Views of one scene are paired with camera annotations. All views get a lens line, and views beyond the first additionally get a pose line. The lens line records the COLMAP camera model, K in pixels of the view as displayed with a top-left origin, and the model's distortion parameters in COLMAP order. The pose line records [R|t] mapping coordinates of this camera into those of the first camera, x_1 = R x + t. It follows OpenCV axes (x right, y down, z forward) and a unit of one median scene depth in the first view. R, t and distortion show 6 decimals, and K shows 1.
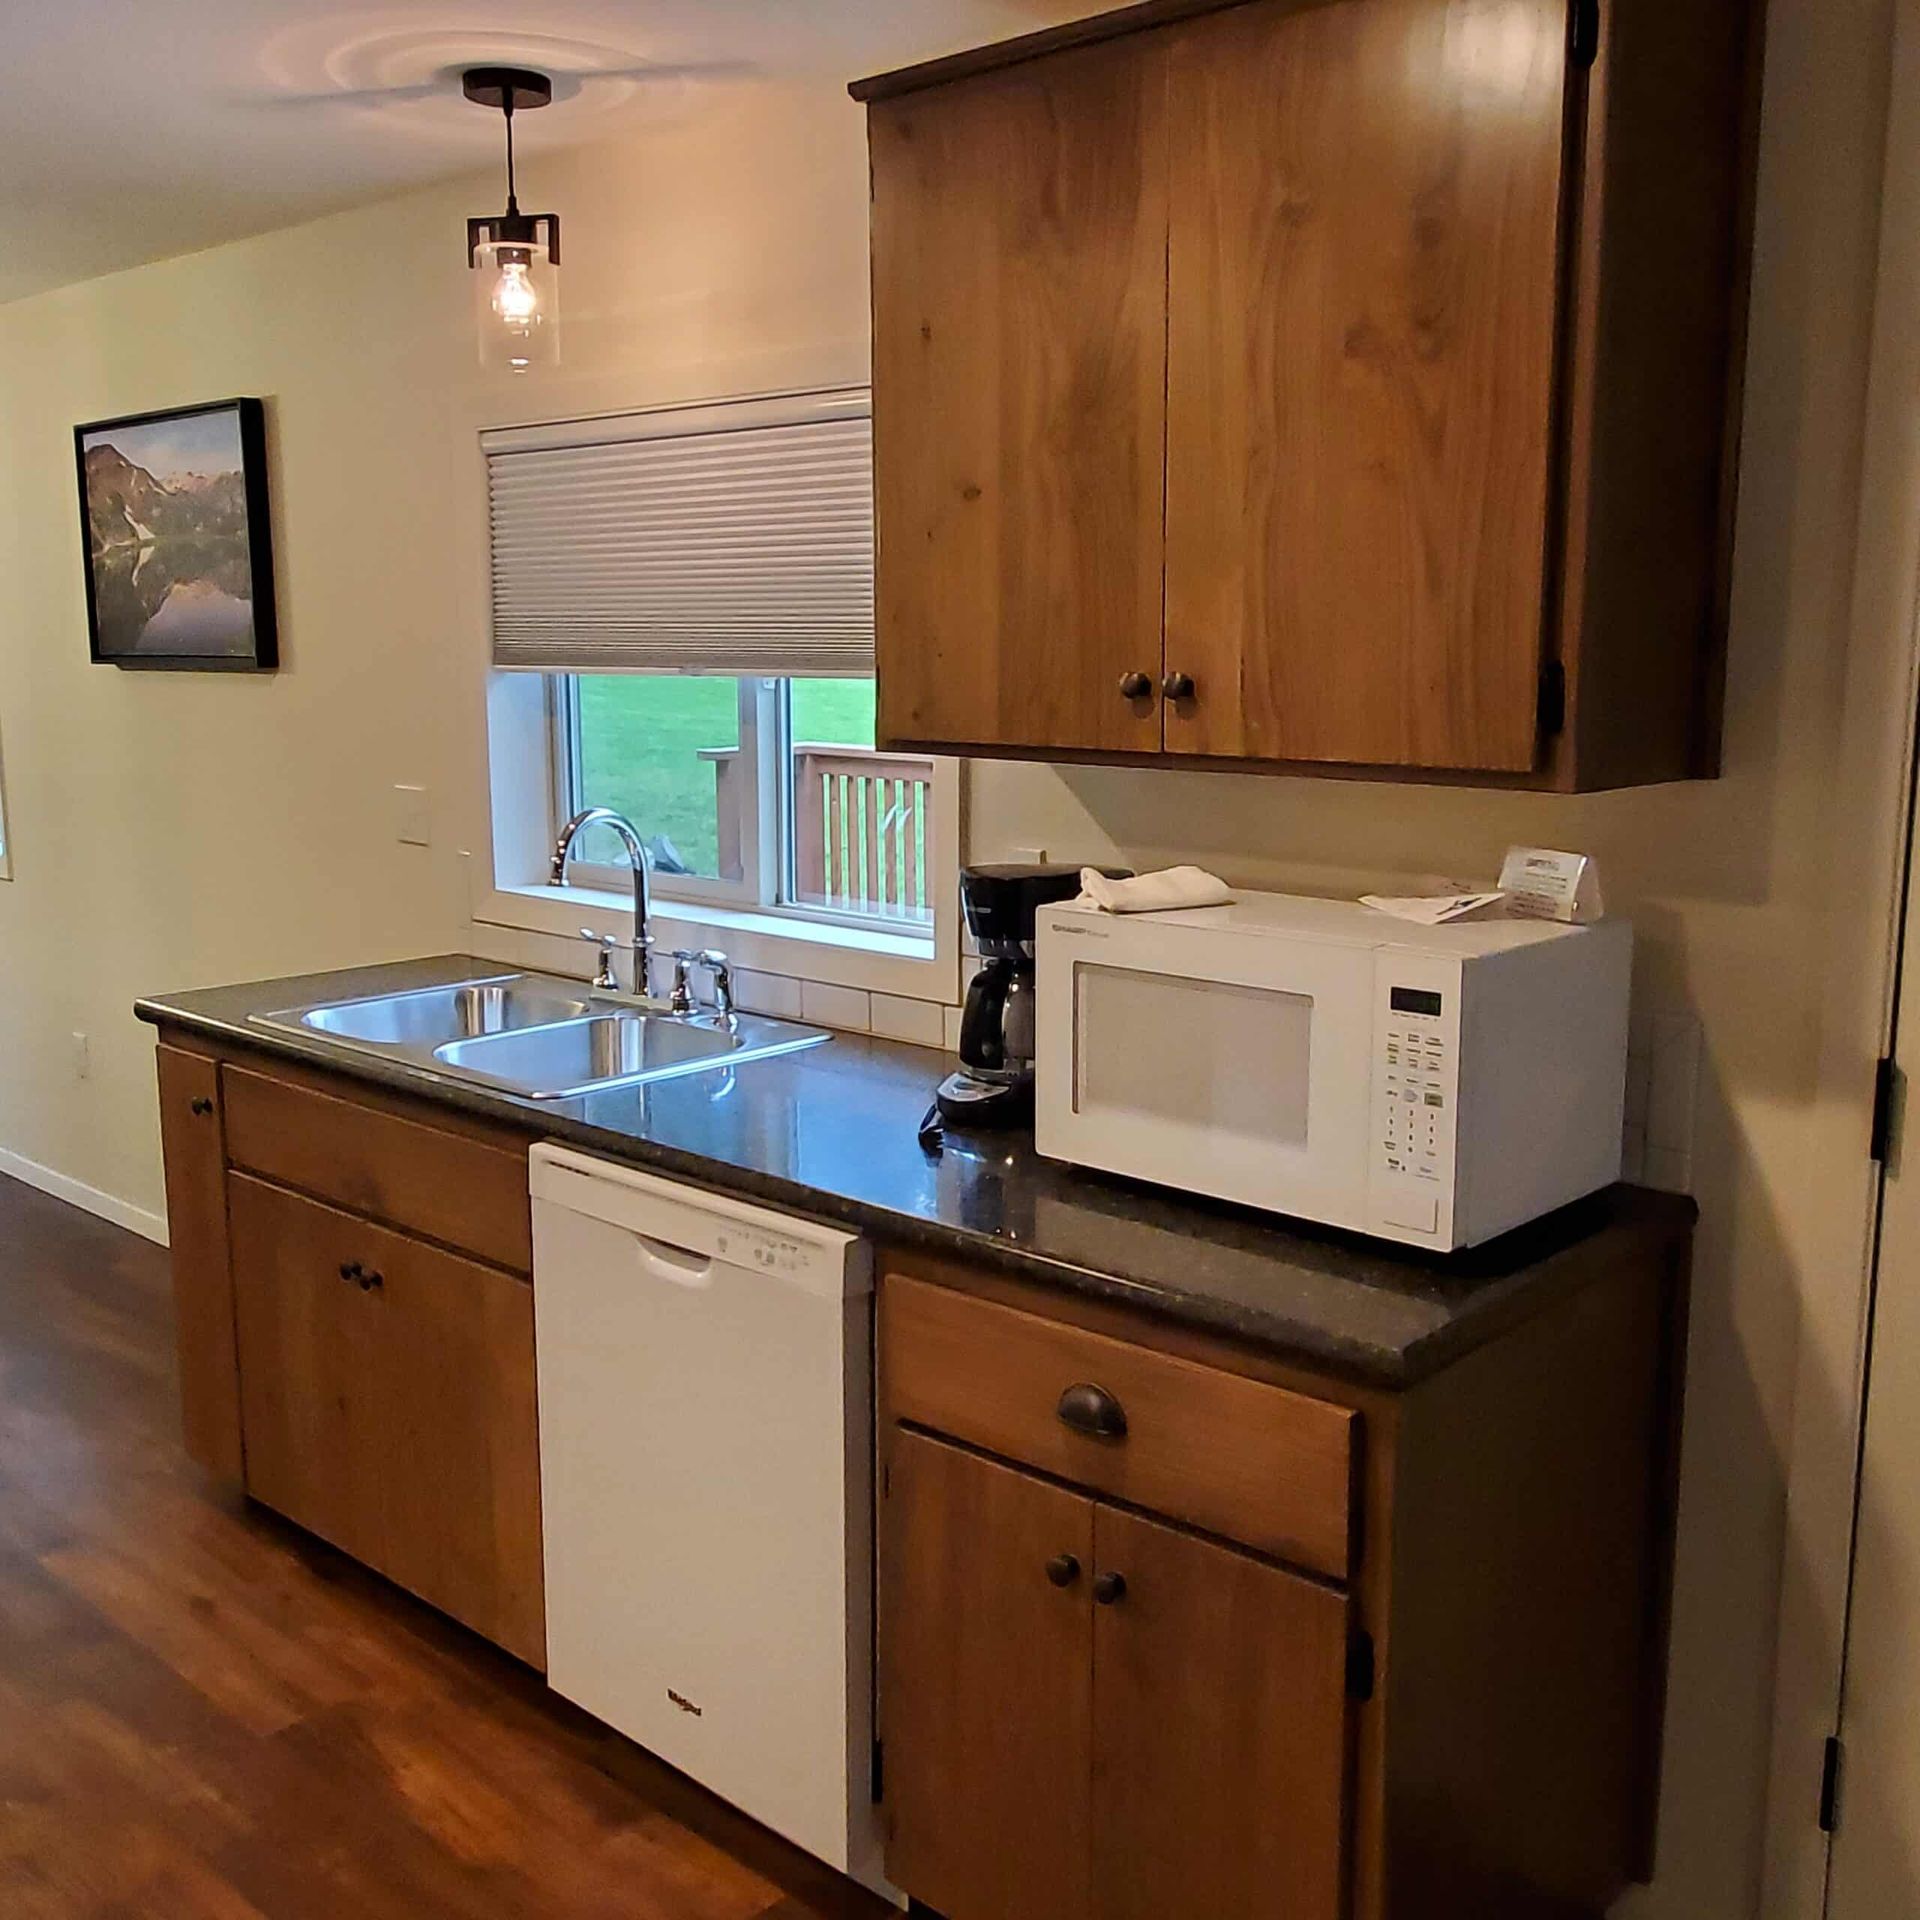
lens RADIAL K [[1975.0, 0, 962.9], [0, 1975.0, 962.3], [0, 0, 1]] dist [0.003633, 0.000000]
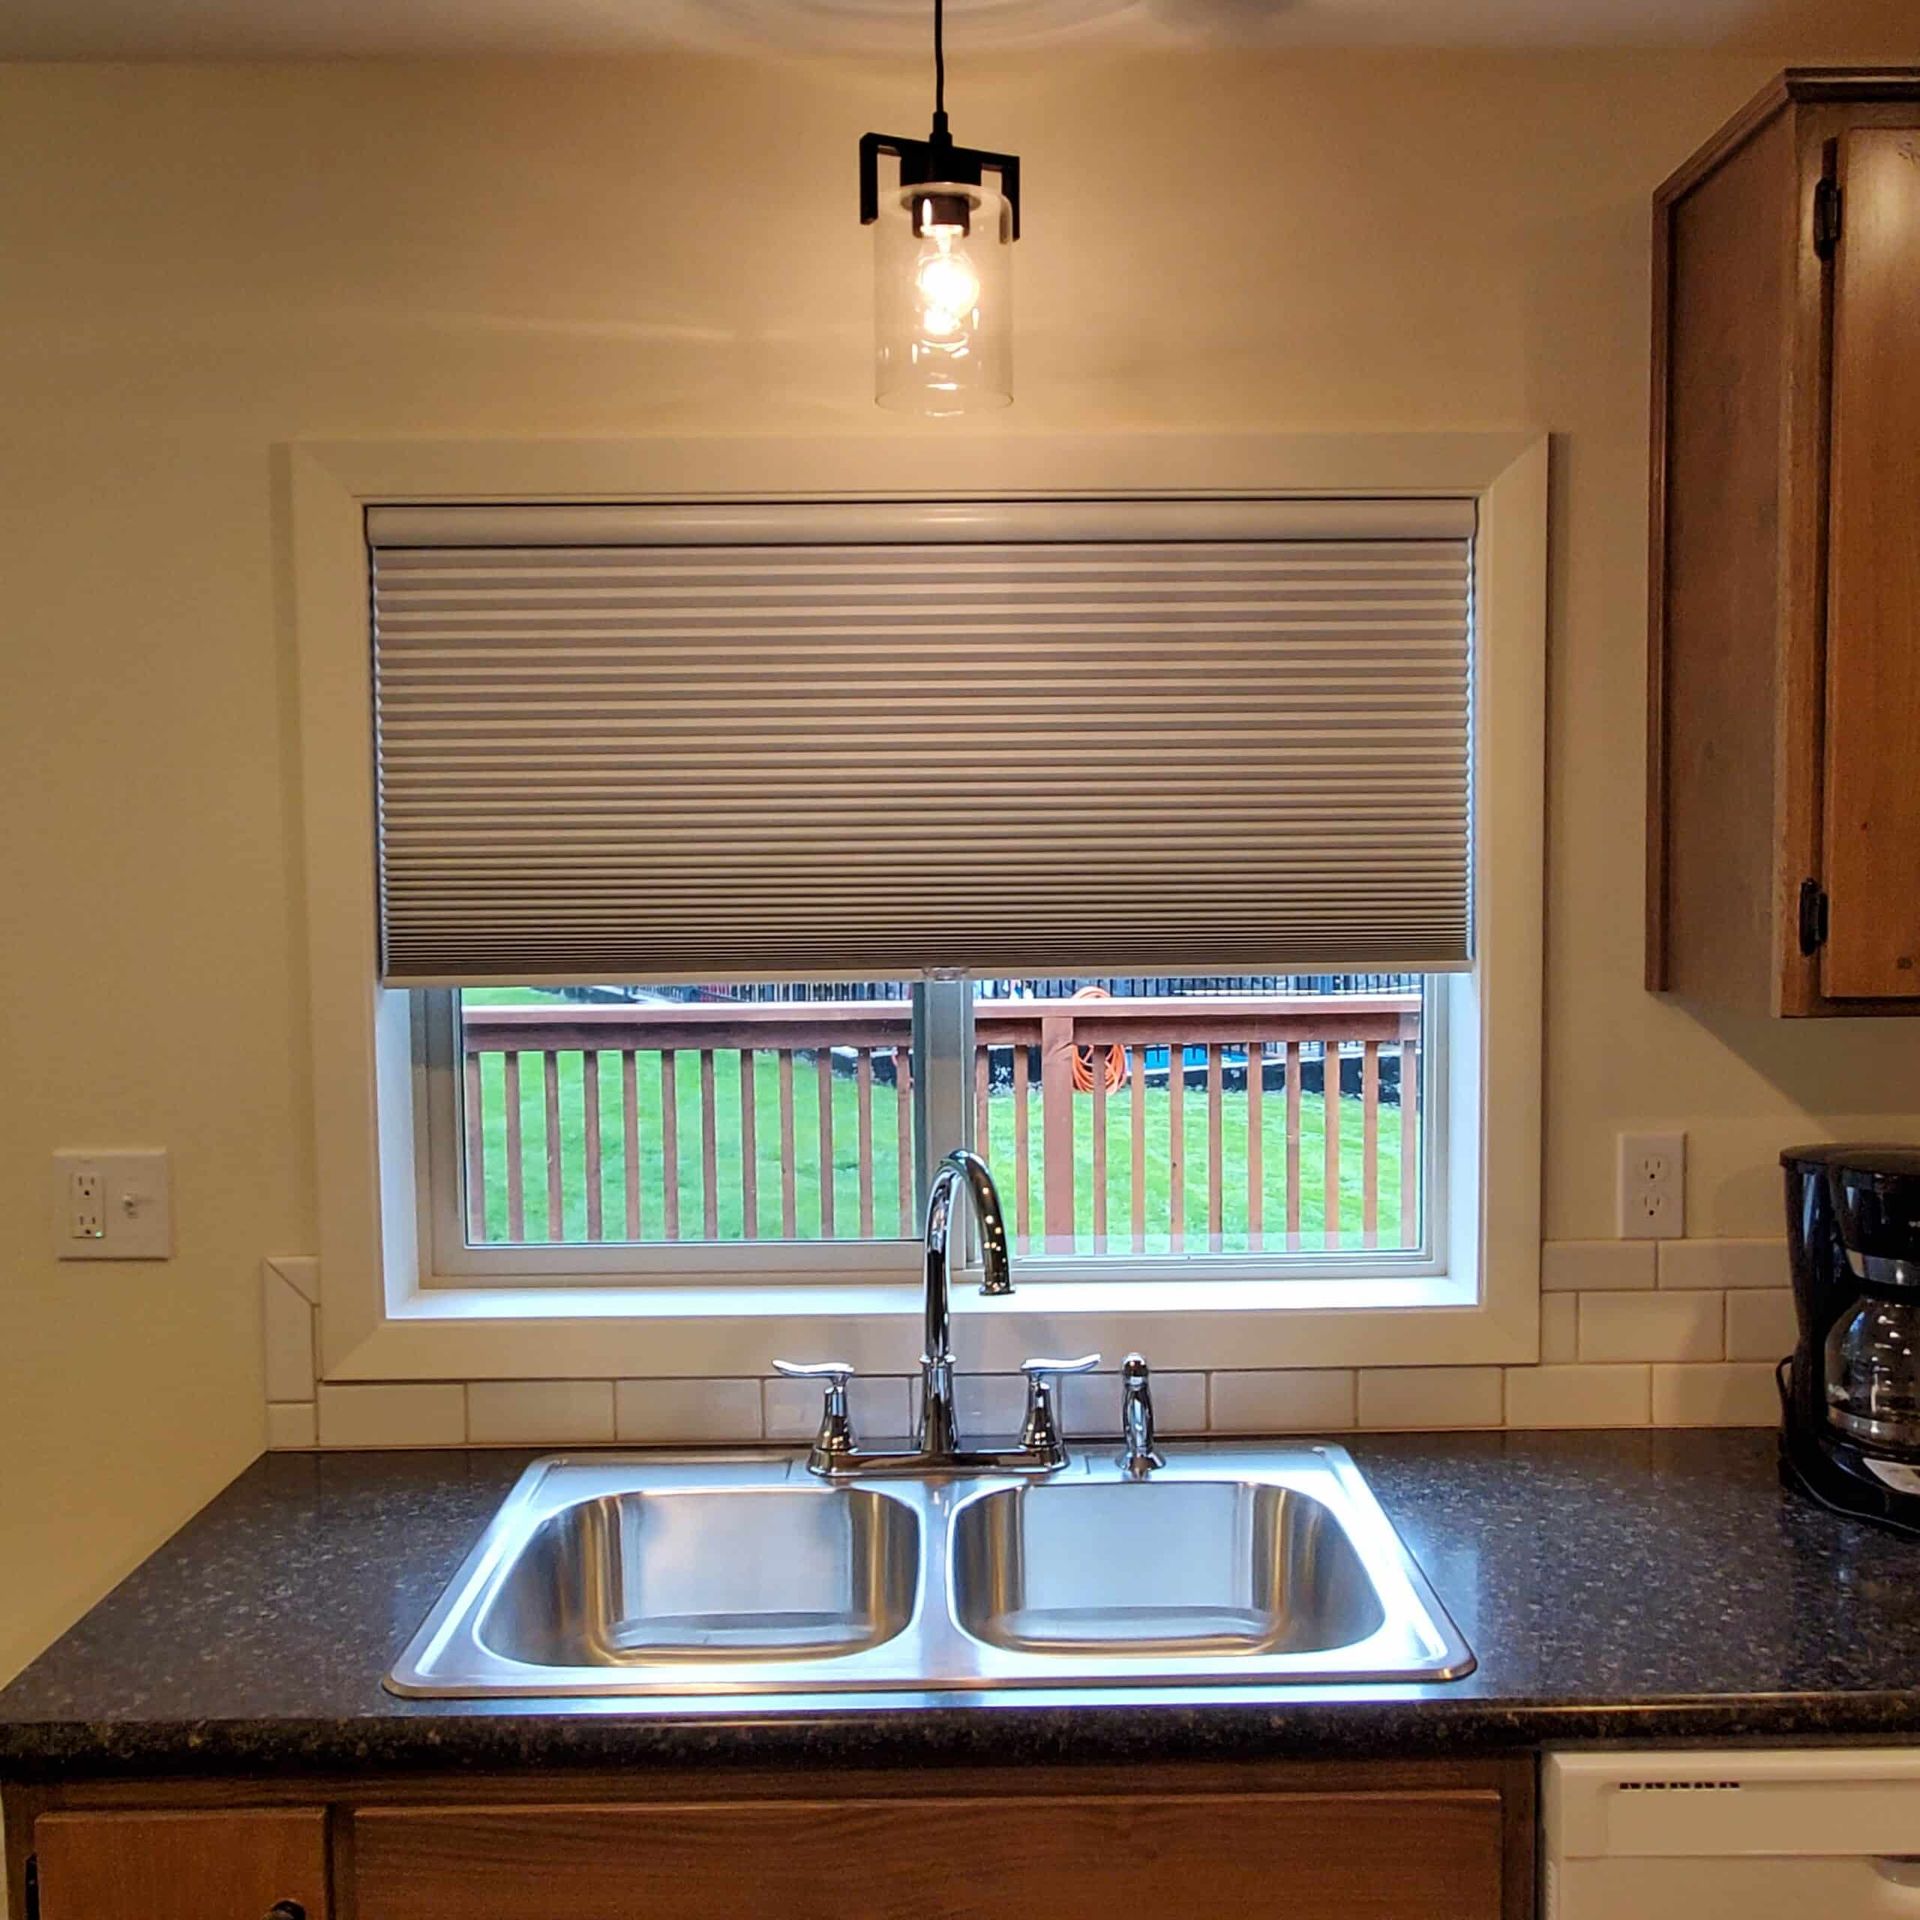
lens RADIAL K [[1975.0, 0, 964.5], [0, 1975.0, 957.1], [0, 0, 1]] dist [0.003633, 0.000000]
pose [[0.718656, -0.057781, 0.692961, -0.633894], [0.128056, 0.990495, -0.050214, -0.113077], [-0.683473, 0.124824, 0.719224, 0.610143]]
